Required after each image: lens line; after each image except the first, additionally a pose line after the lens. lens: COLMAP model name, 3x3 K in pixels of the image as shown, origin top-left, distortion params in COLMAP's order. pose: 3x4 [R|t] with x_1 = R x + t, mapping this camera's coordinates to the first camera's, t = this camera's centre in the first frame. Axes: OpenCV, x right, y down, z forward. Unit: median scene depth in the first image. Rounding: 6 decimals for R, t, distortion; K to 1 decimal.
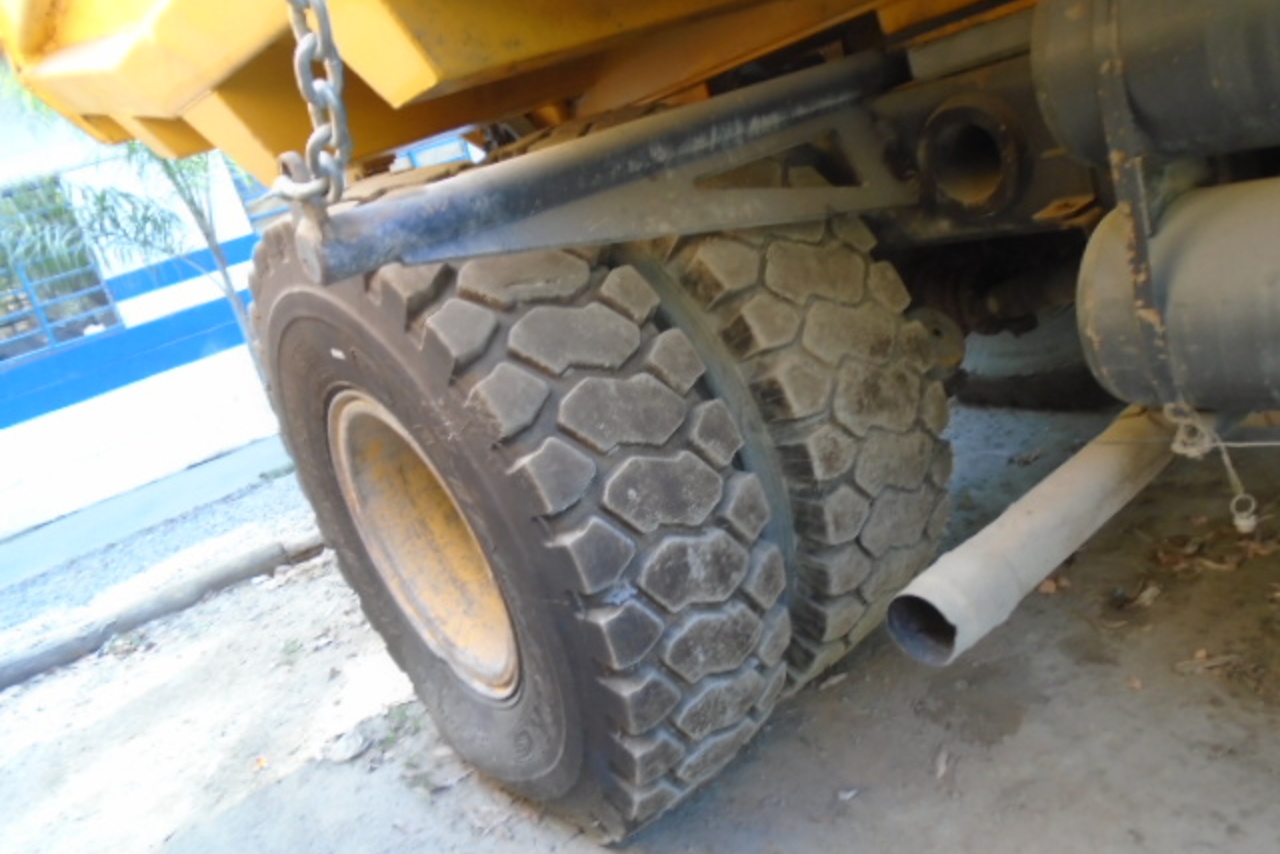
lens RADIAL K [[947.5, 0, 640.0], [0, 947.5, 427.0], [0, 0, 1]] dist [-0.028300, -0.007021]
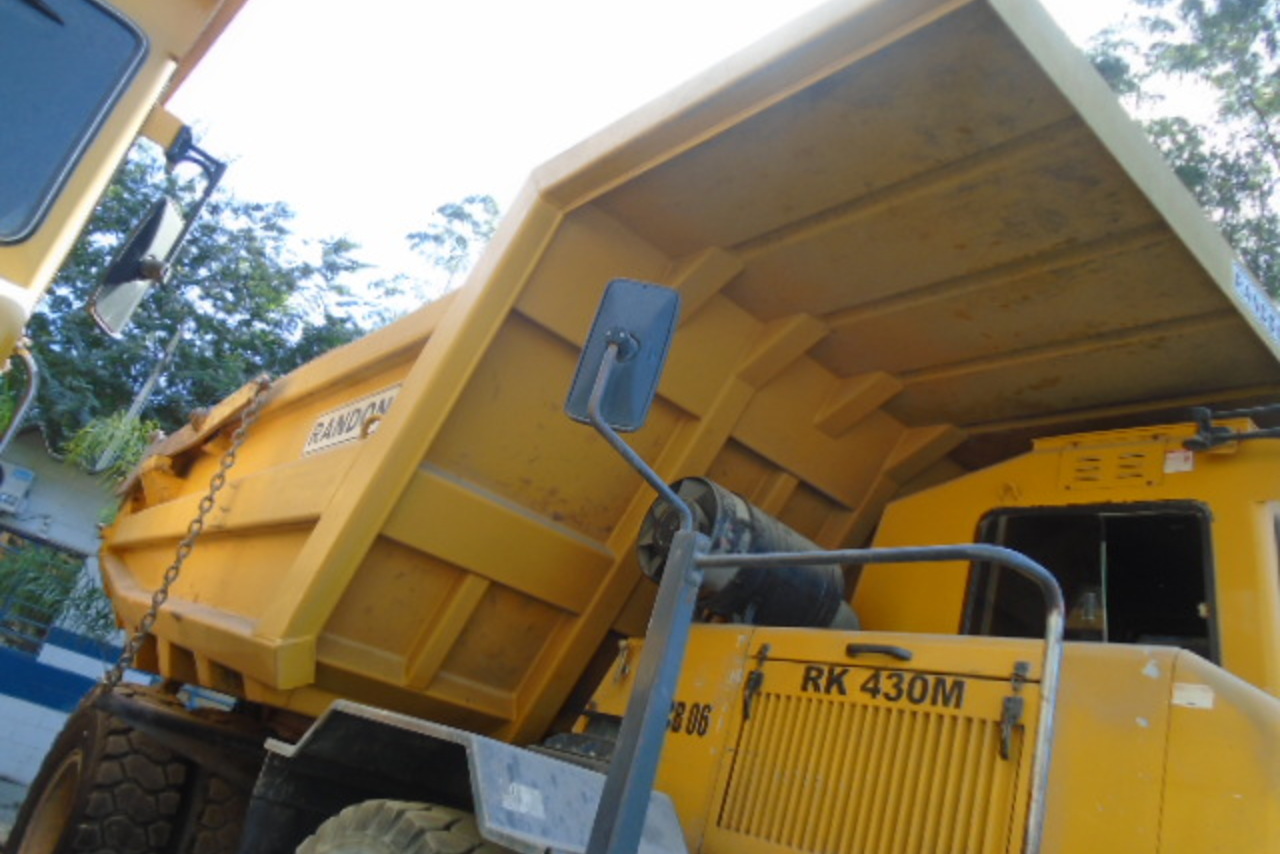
lens RADIAL K [[947.5, 0, 640.0], [0, 947.5, 427.0], [0, 0, 1]] dist [-0.028300, -0.007021]
pose [[0.834532, 0.527359, -0.159527, 1.049238], [-0.508711, 0.626337, -0.590690, 0.157293], [-0.211588, 0.574103, 0.790972, -2.124157]]
